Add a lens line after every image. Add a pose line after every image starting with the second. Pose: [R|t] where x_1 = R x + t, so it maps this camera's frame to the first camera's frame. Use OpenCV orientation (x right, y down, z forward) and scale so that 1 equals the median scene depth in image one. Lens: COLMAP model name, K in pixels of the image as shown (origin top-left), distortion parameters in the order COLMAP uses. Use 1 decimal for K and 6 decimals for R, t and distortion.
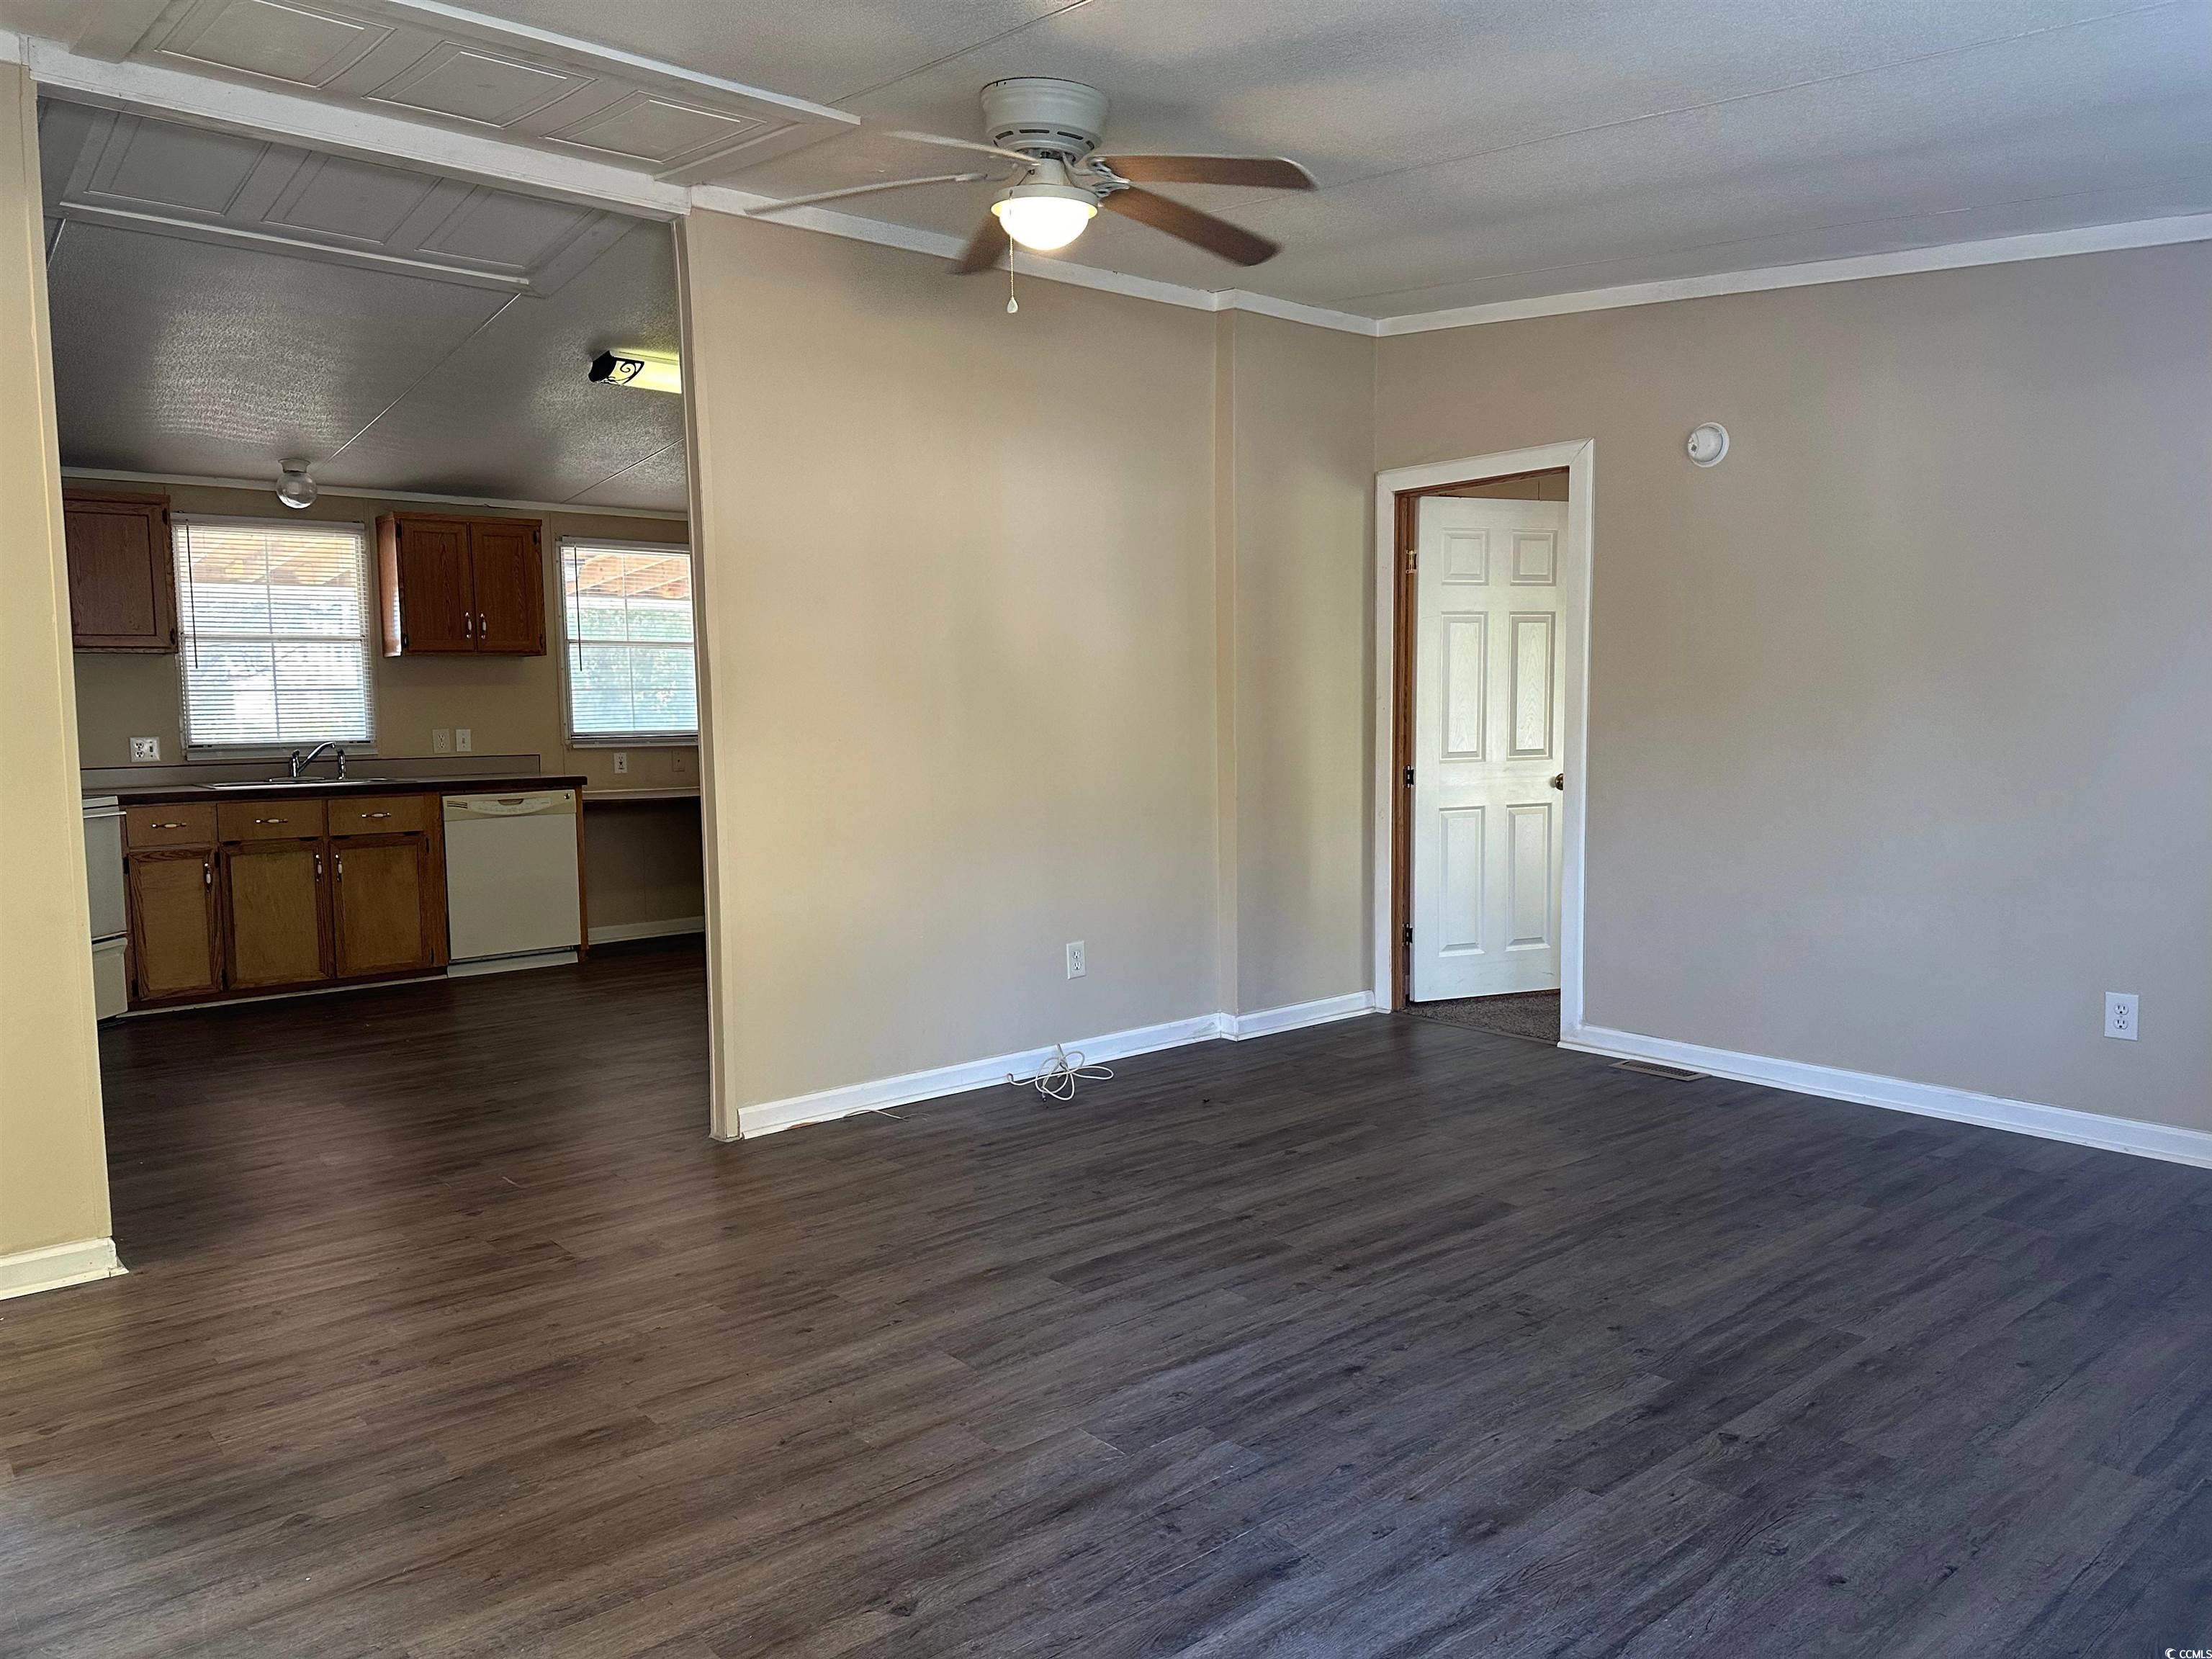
lens RADIAL K [[1601.8, 0, 1146.6], [0, 1601.8, 808.0], [0, 0, 1]] dist [0.158859, -0.274872]
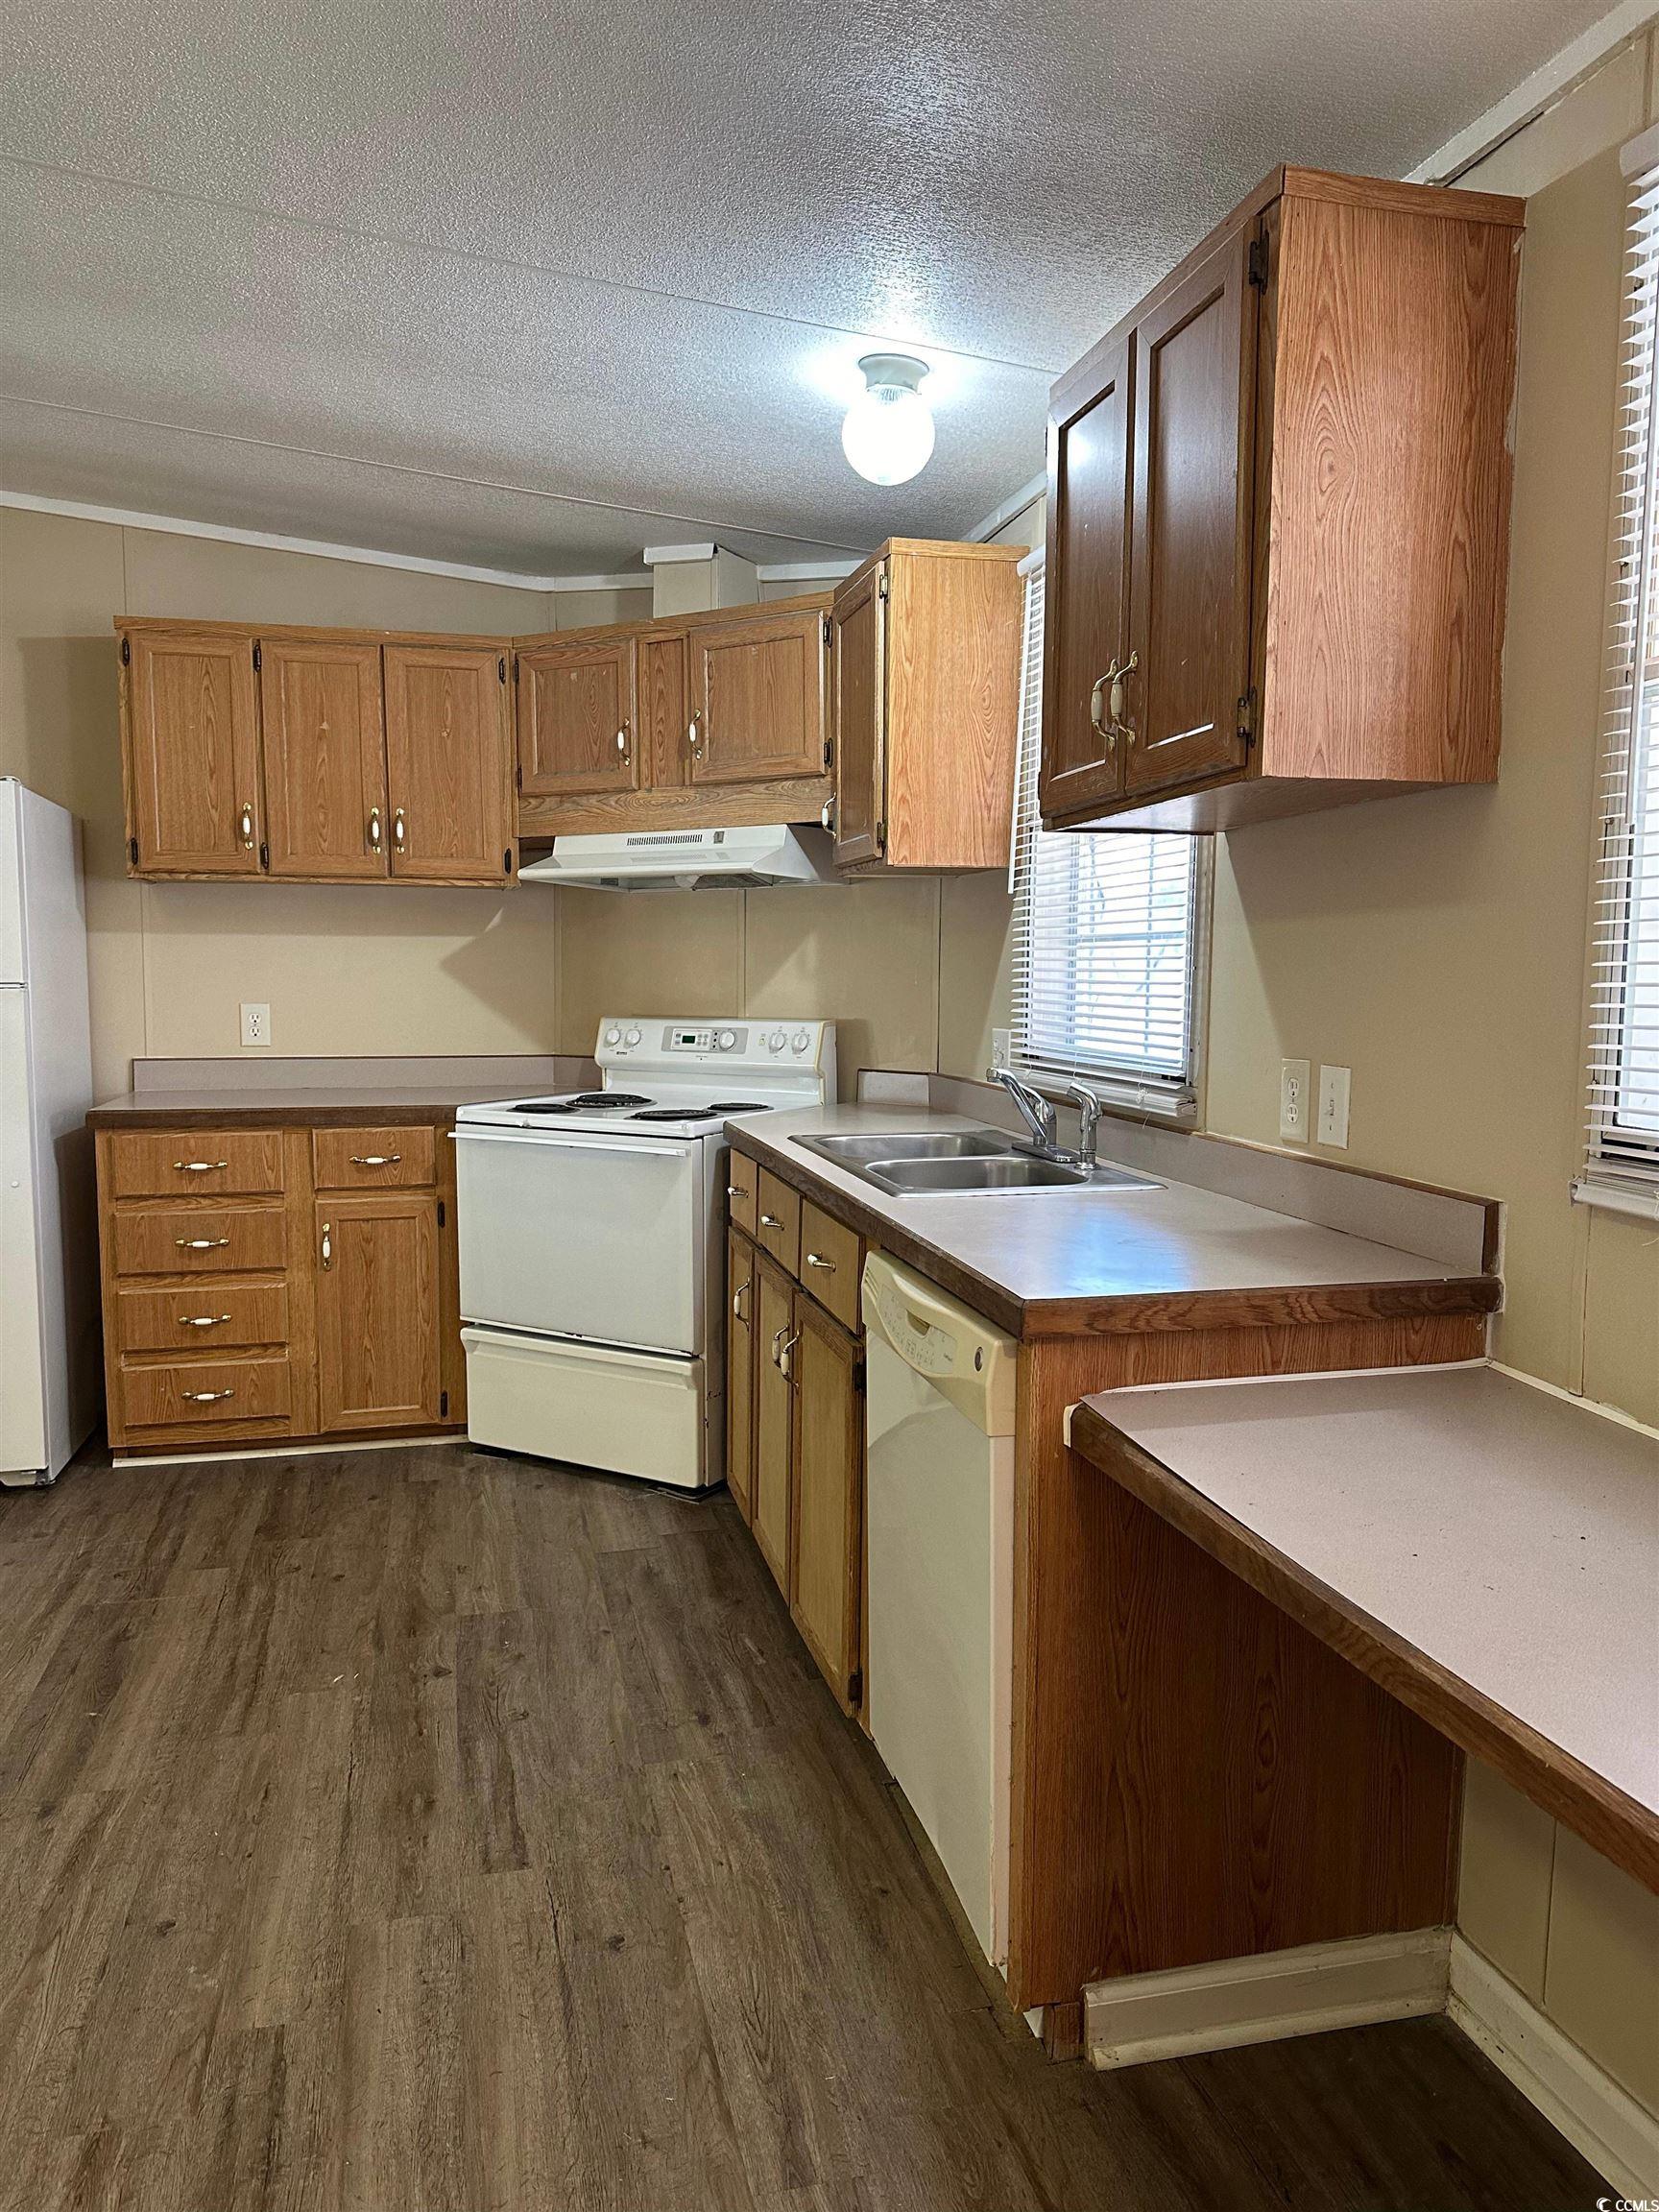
lens RADIAL K [[1534.0, 0, 829.5], [0, 1534.0, 1113.7], [0, 0, 1]] dist [0.204177, -0.387793]
pose [[-0.443848, 0.098878, -0.890630, -0.142878], [-0.060336, 0.988341, 0.139794, -0.078313], [0.894069, 0.115784, -0.432707, 1.121509]]
